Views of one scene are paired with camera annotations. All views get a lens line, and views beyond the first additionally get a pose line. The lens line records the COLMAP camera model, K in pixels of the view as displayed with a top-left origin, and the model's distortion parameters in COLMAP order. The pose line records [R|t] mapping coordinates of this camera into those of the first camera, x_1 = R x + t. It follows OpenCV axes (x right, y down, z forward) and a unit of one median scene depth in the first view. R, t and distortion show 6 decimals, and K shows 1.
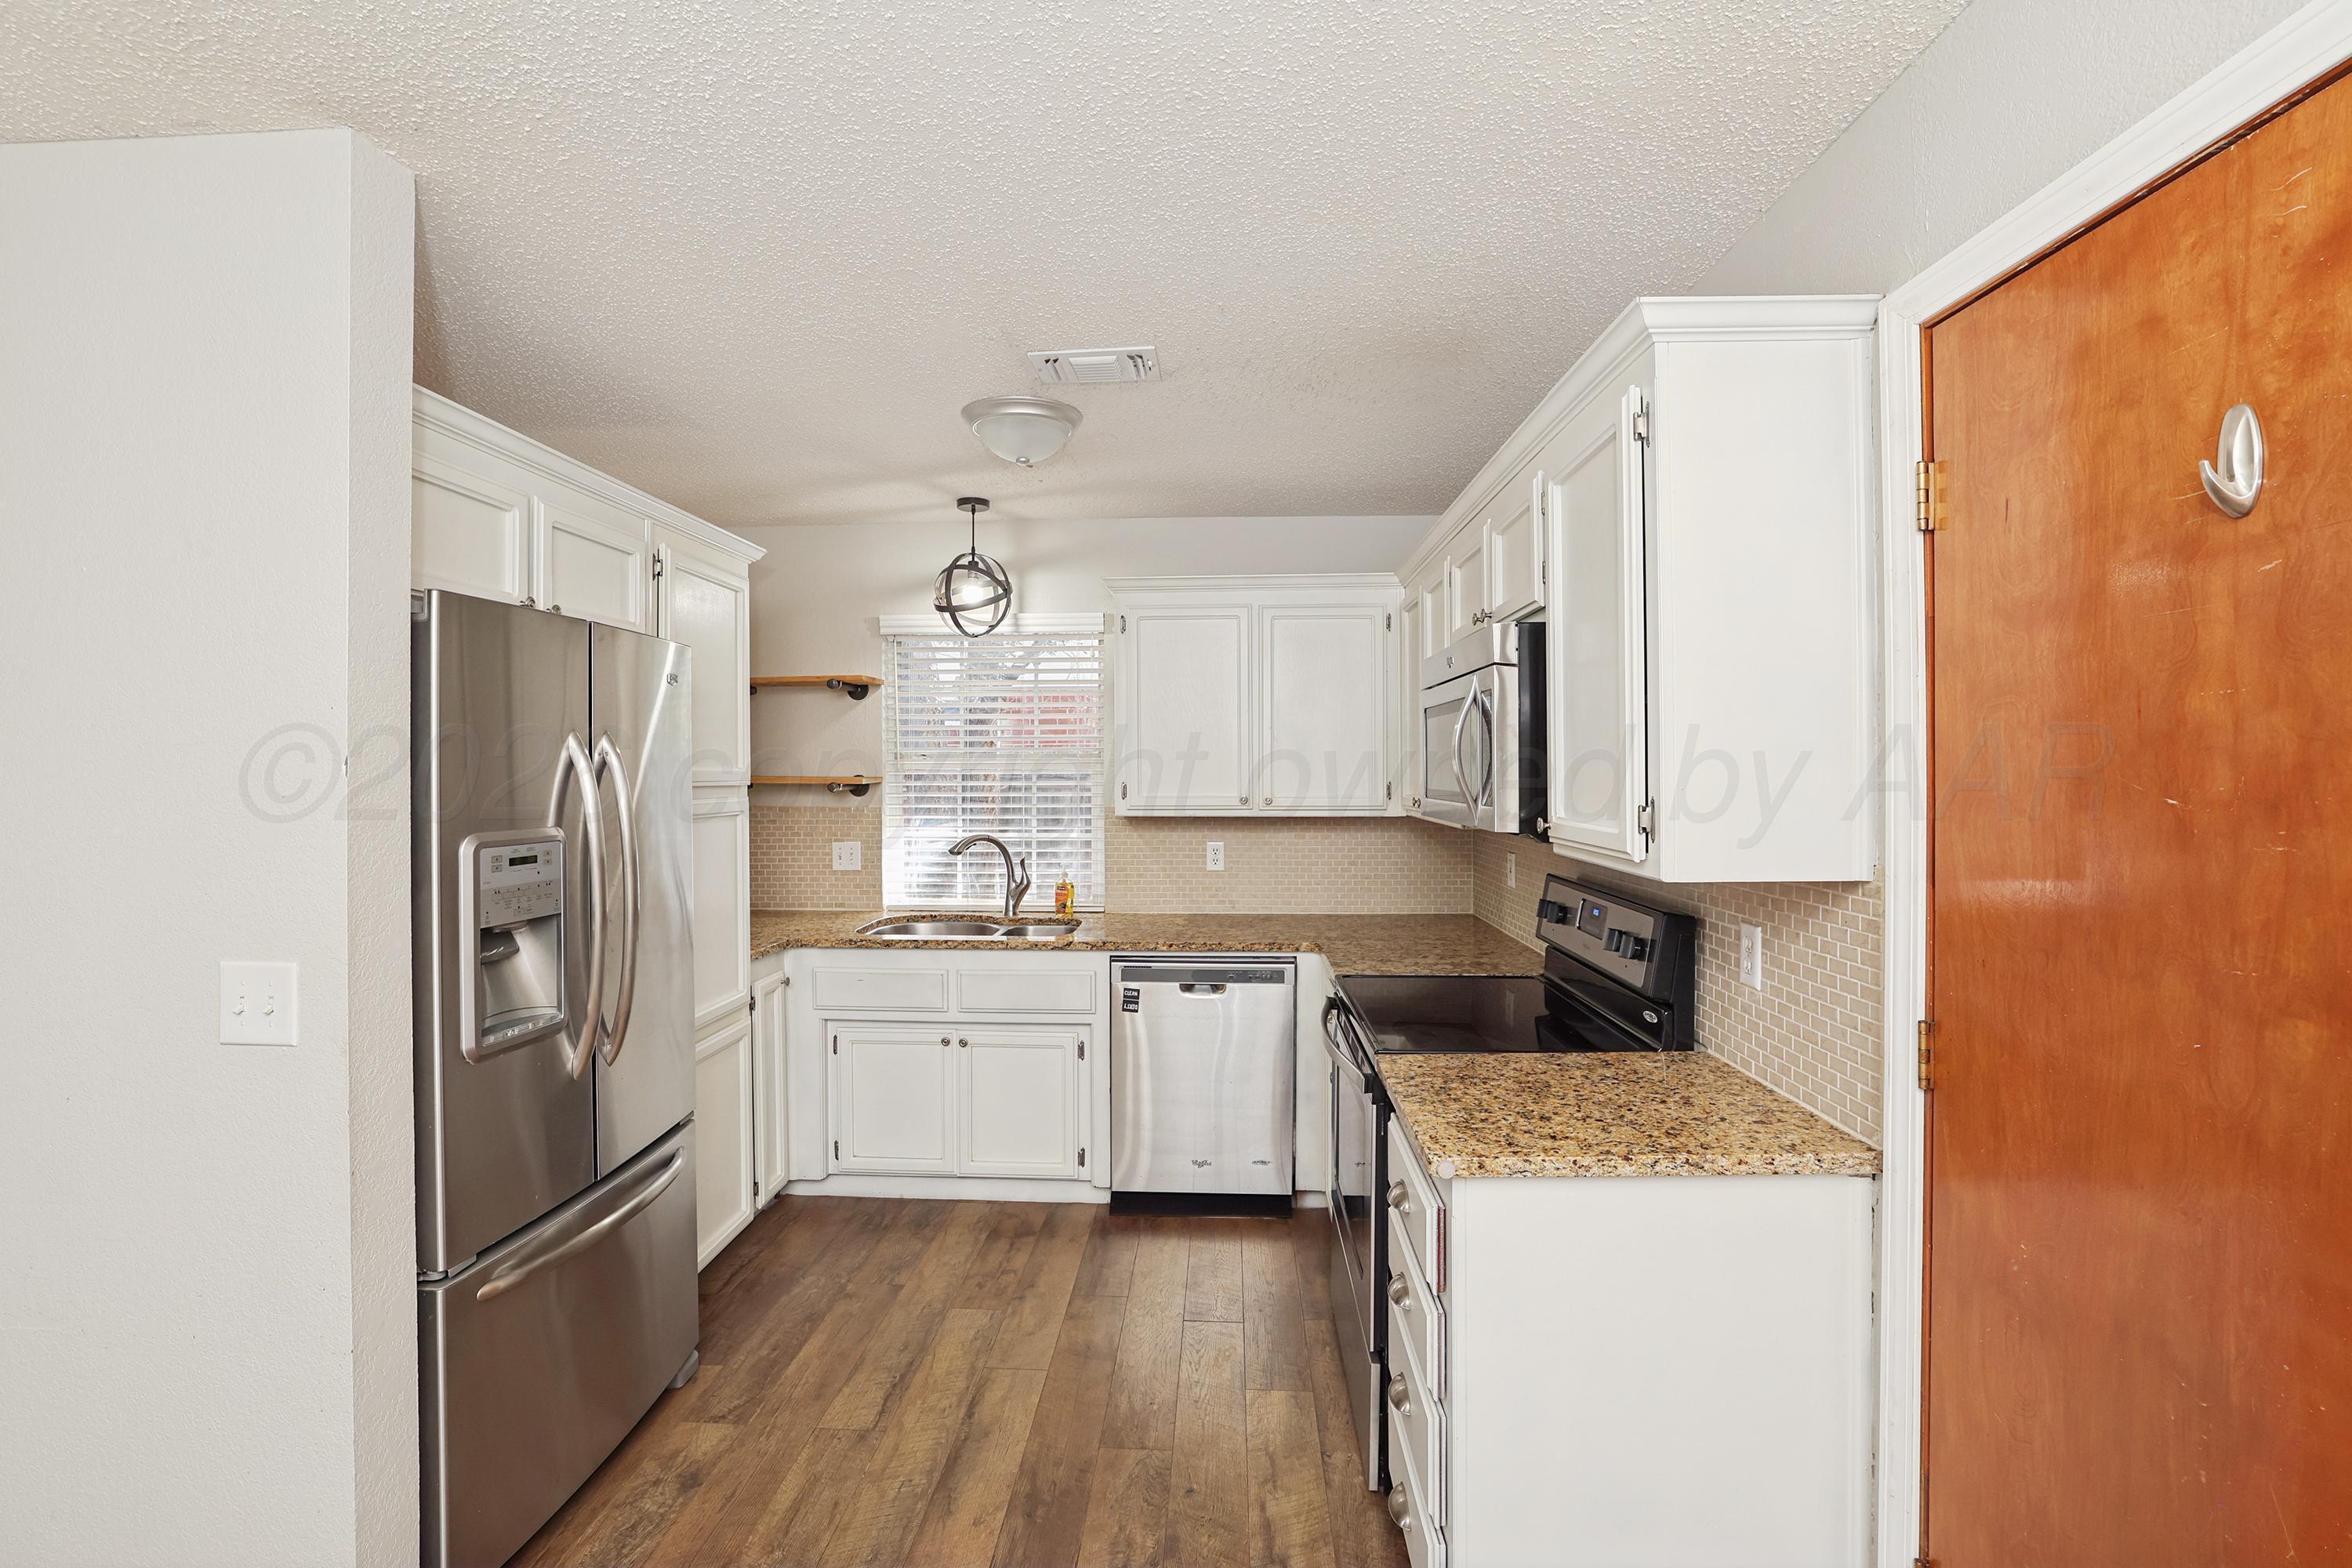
lens RADIAL K [[1034.6, 0, 1169.2], [0, 1034.6, 777.7], [0, 0, 1]] dist [-0.036028, 0.011965]
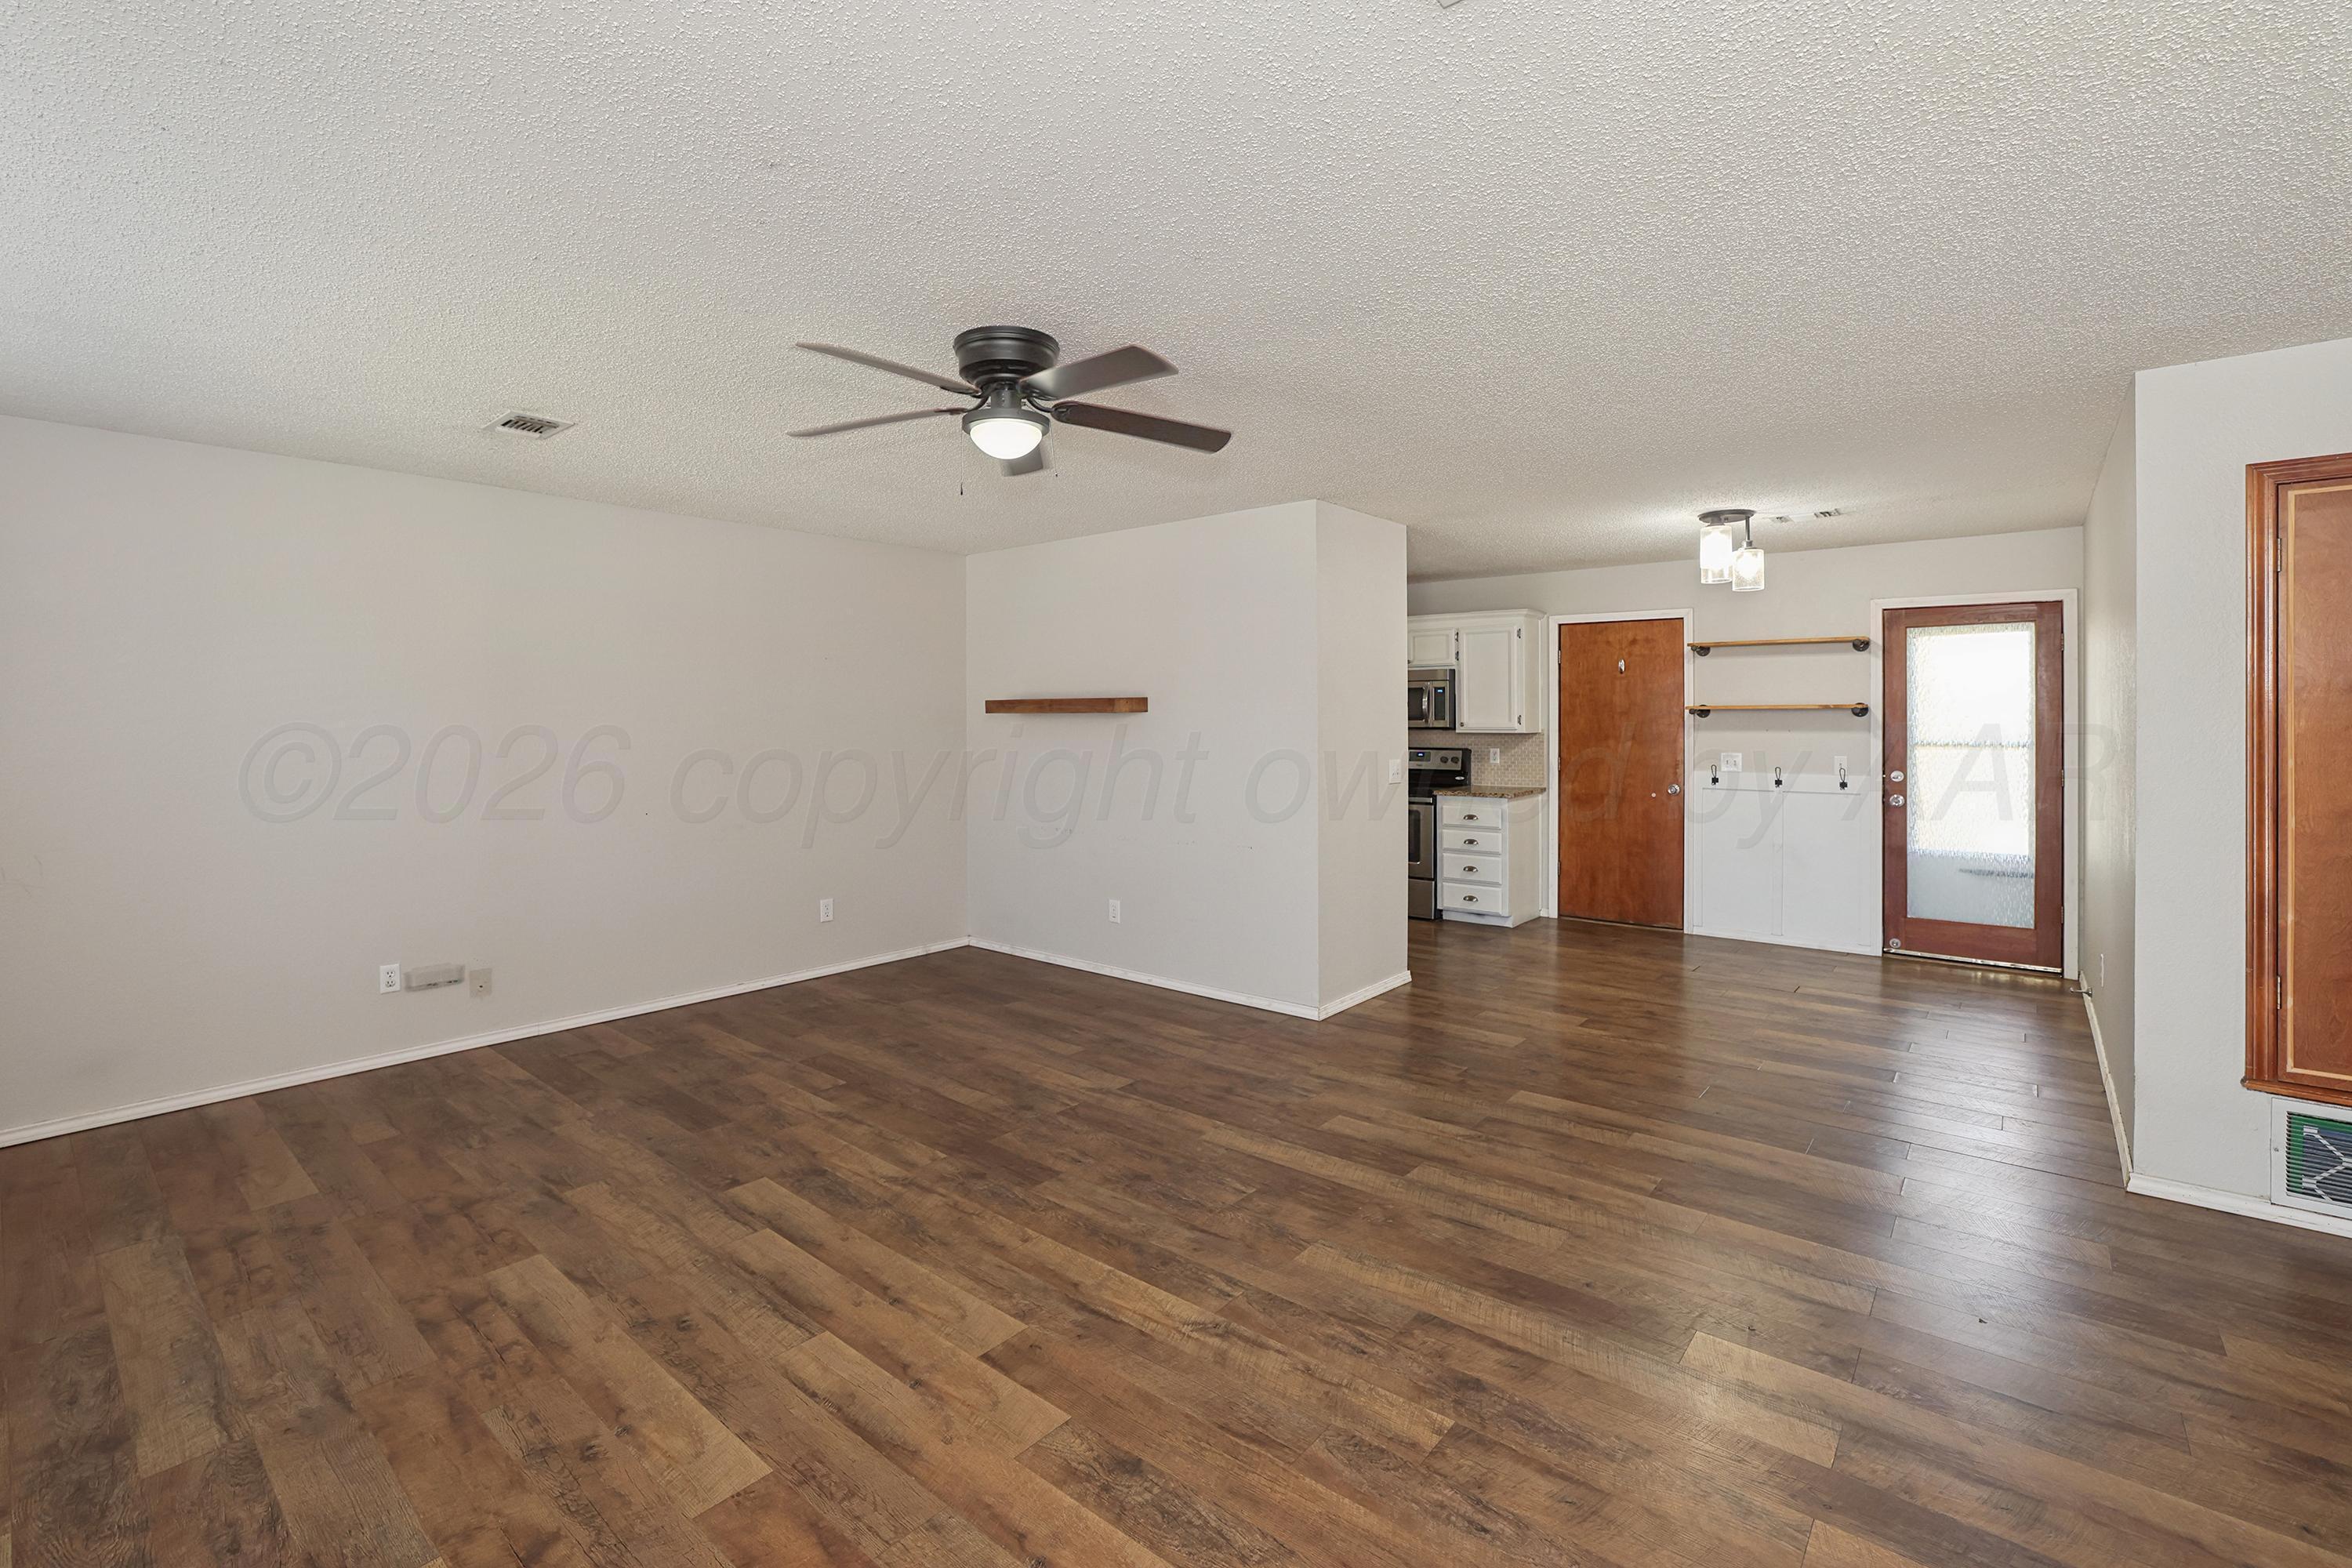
lens RADIAL K [[1034.6, 0, 1159.0], [0, 1034.6, 731.7], [0, 0, 1]] dist [-0.036028, 0.011965]
pose [[0.586117, -0.007707, 0.810190, -2.452101], [0.010250, 0.999945, 0.002097, 0.039804], [-0.810162, 0.007075, 0.586164, -0.227144]]
